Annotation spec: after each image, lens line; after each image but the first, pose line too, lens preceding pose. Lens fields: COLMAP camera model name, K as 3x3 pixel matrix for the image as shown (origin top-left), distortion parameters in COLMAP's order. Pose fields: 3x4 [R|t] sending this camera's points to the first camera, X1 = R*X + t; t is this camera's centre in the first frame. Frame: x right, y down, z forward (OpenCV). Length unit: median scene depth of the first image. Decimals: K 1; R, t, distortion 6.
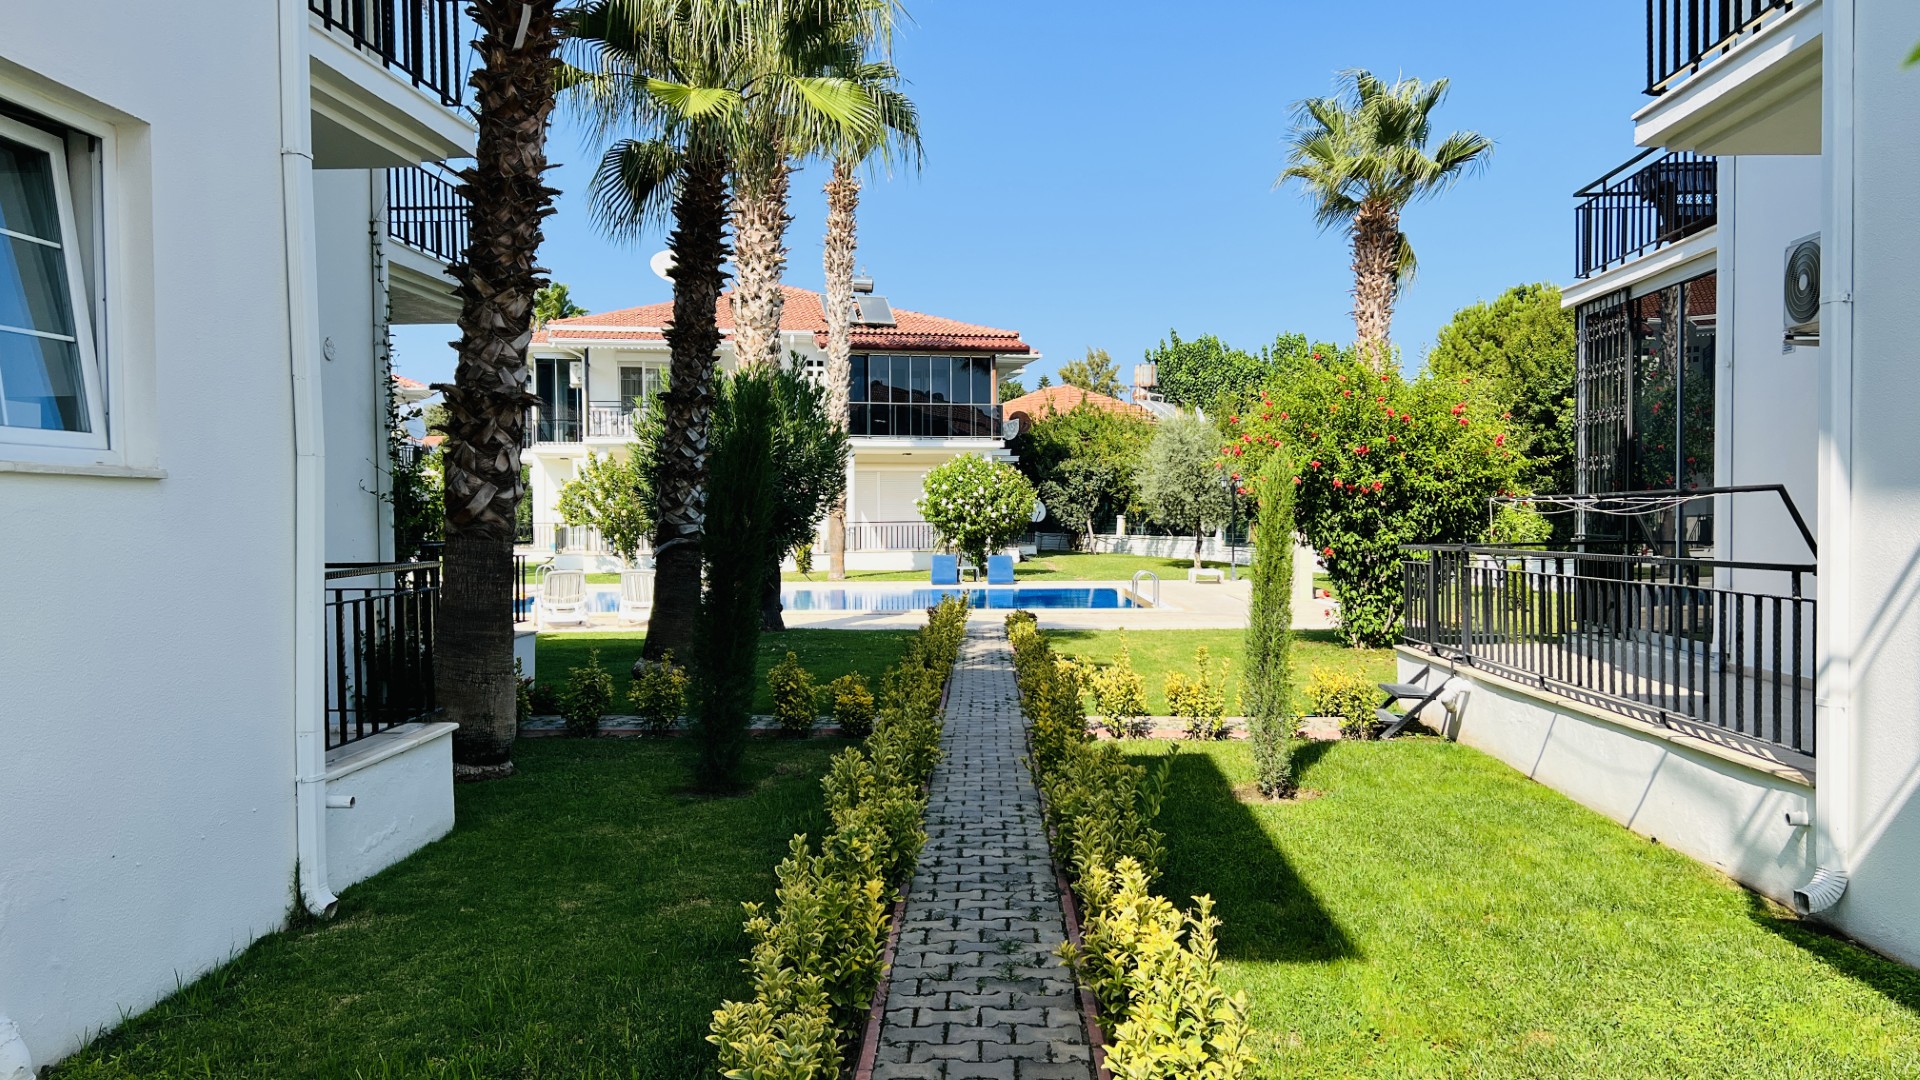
lens RADIAL K [[1466.4, 0, 959.8], [0, 1466.4, 540.0], [0, 0, 1]] dist [-0.002231, -0.000261]
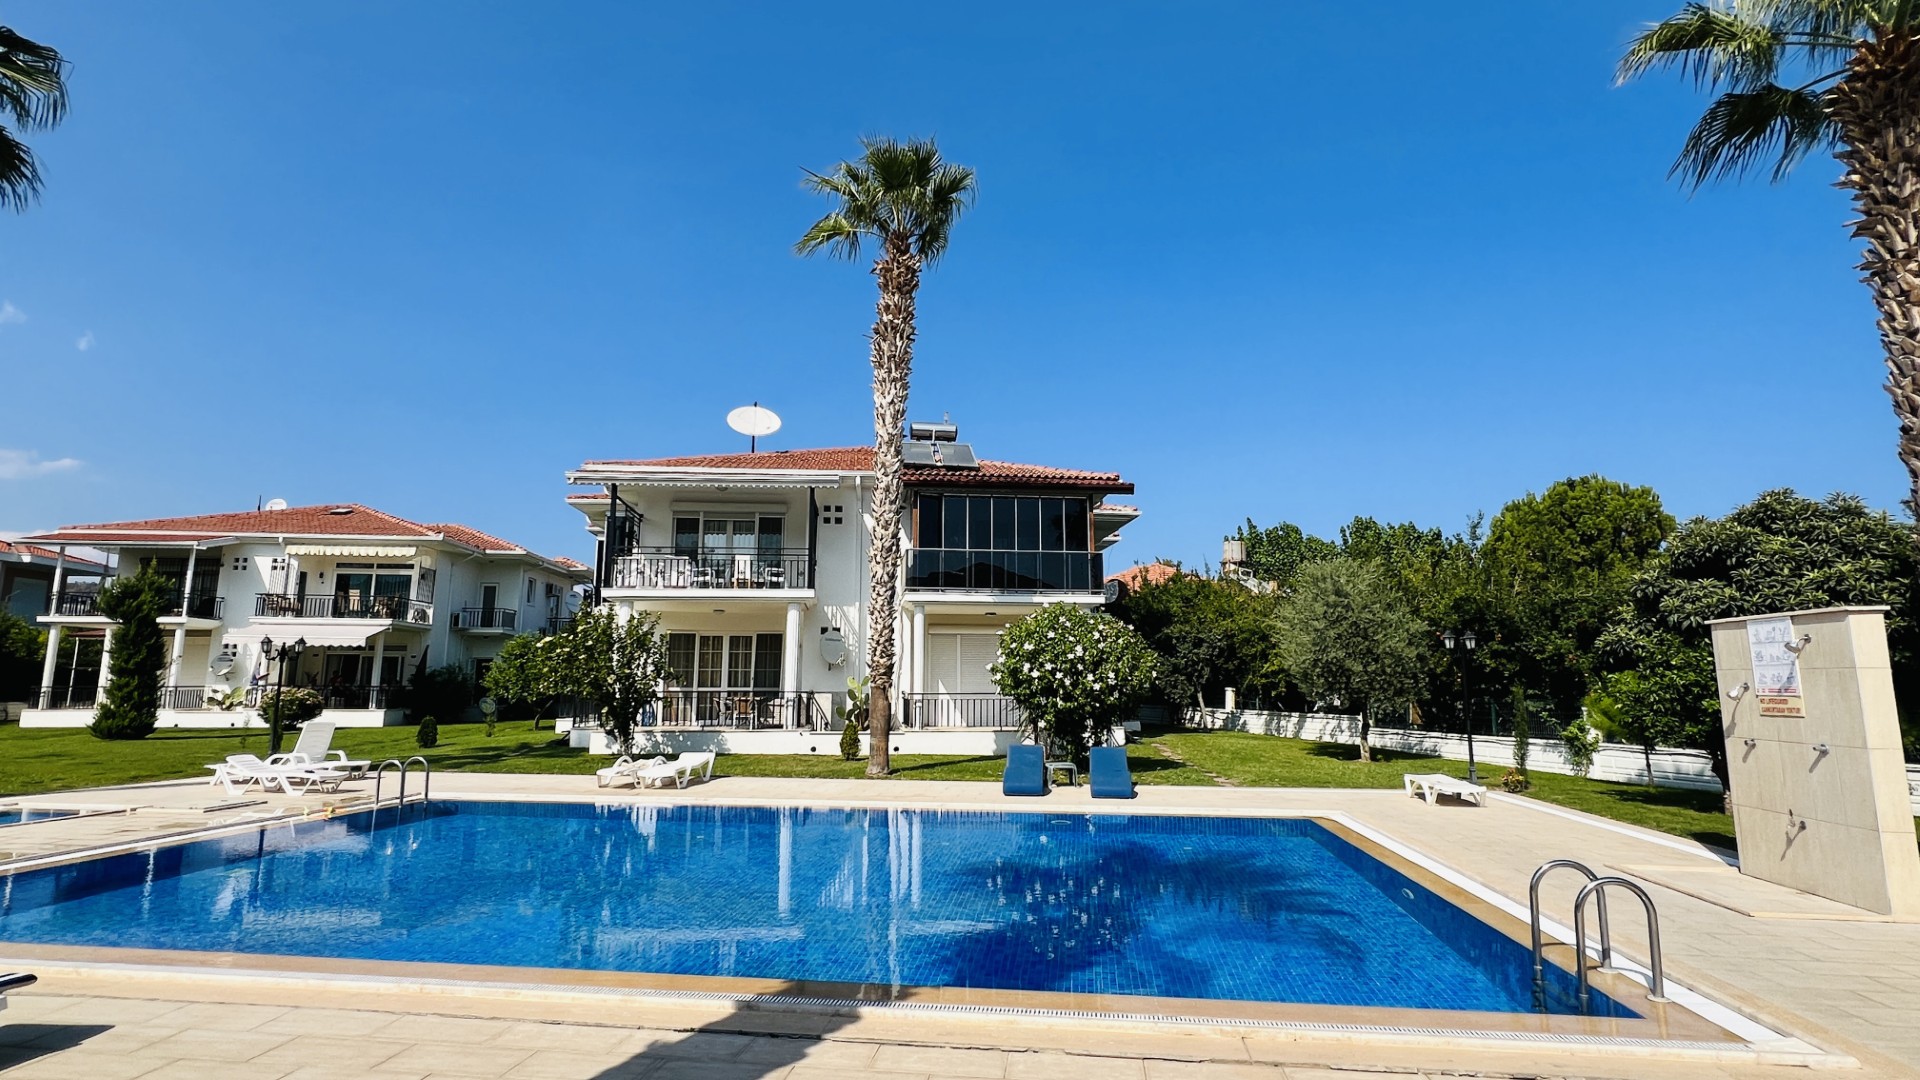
lens RADIAL K [[906.8, 0, 961.9], [0, 906.8, 538.8], [0, 0, 1]] dist [-0.003935, -0.000283]
pose [[0.994002, -0.008315, -0.109043, 0.005931], [-0.010937, 0.984547, -0.174778, -0.008956], [0.108811, 0.174922, 0.978551, 0.486326]]
